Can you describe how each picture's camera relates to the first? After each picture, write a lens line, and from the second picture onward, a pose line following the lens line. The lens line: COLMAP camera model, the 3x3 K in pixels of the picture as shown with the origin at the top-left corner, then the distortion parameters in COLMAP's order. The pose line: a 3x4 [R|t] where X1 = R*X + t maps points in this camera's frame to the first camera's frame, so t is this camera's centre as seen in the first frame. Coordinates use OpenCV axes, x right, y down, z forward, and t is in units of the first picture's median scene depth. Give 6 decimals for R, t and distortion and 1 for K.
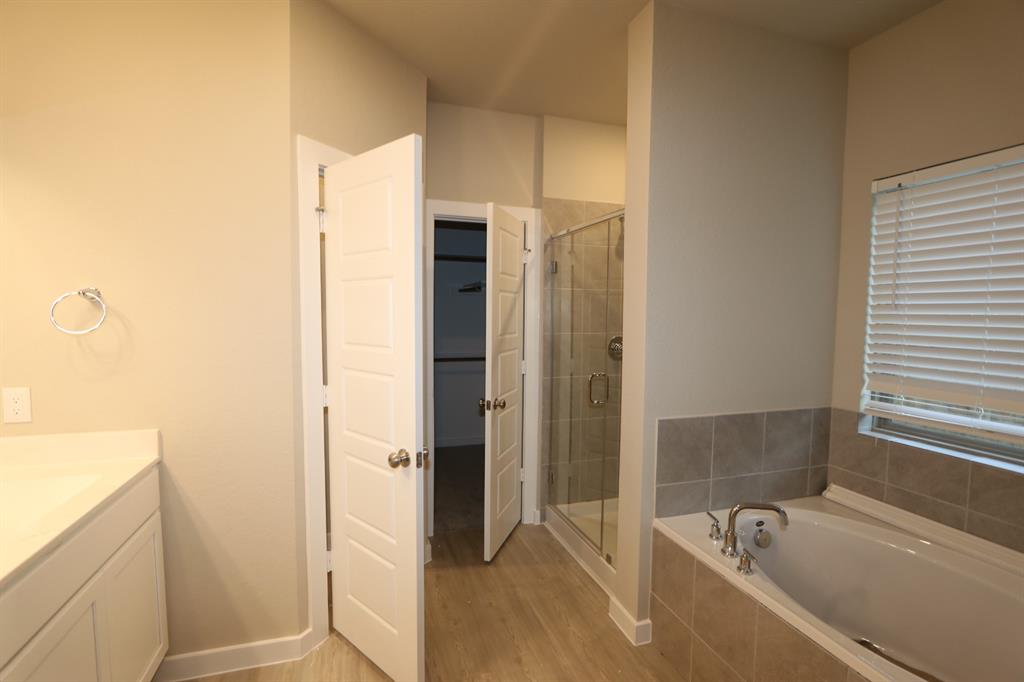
lens RADIAL K [[473.3, 0, 504.0], [0, 473.3, 342.1], [0, 0, 1]] dist [-0.004652, -0.000694]
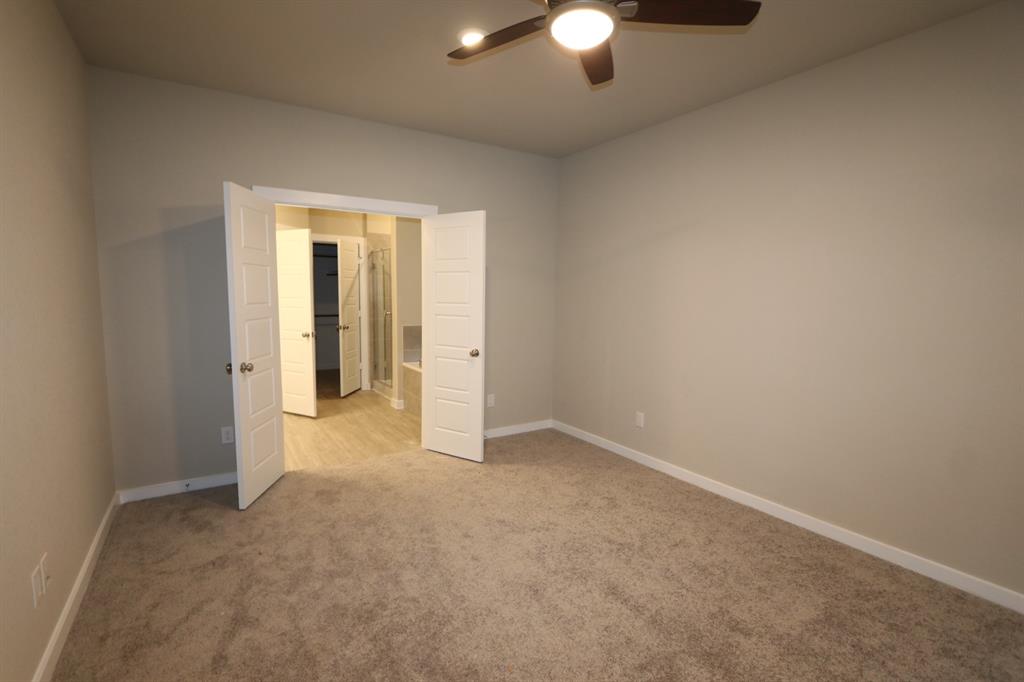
lens RADIAL K [[473.3, 0, 504.0], [0, 473.3, 342.1], [0, 0, 1]] dist [-0.004652, -0.000694]
pose [[0.967240, -0.022997, 0.252820, 0.128188], [0.011491, 0.998834, 0.046894, 0.088302], [-0.253603, -0.042453, 0.966376, -1.198922]]
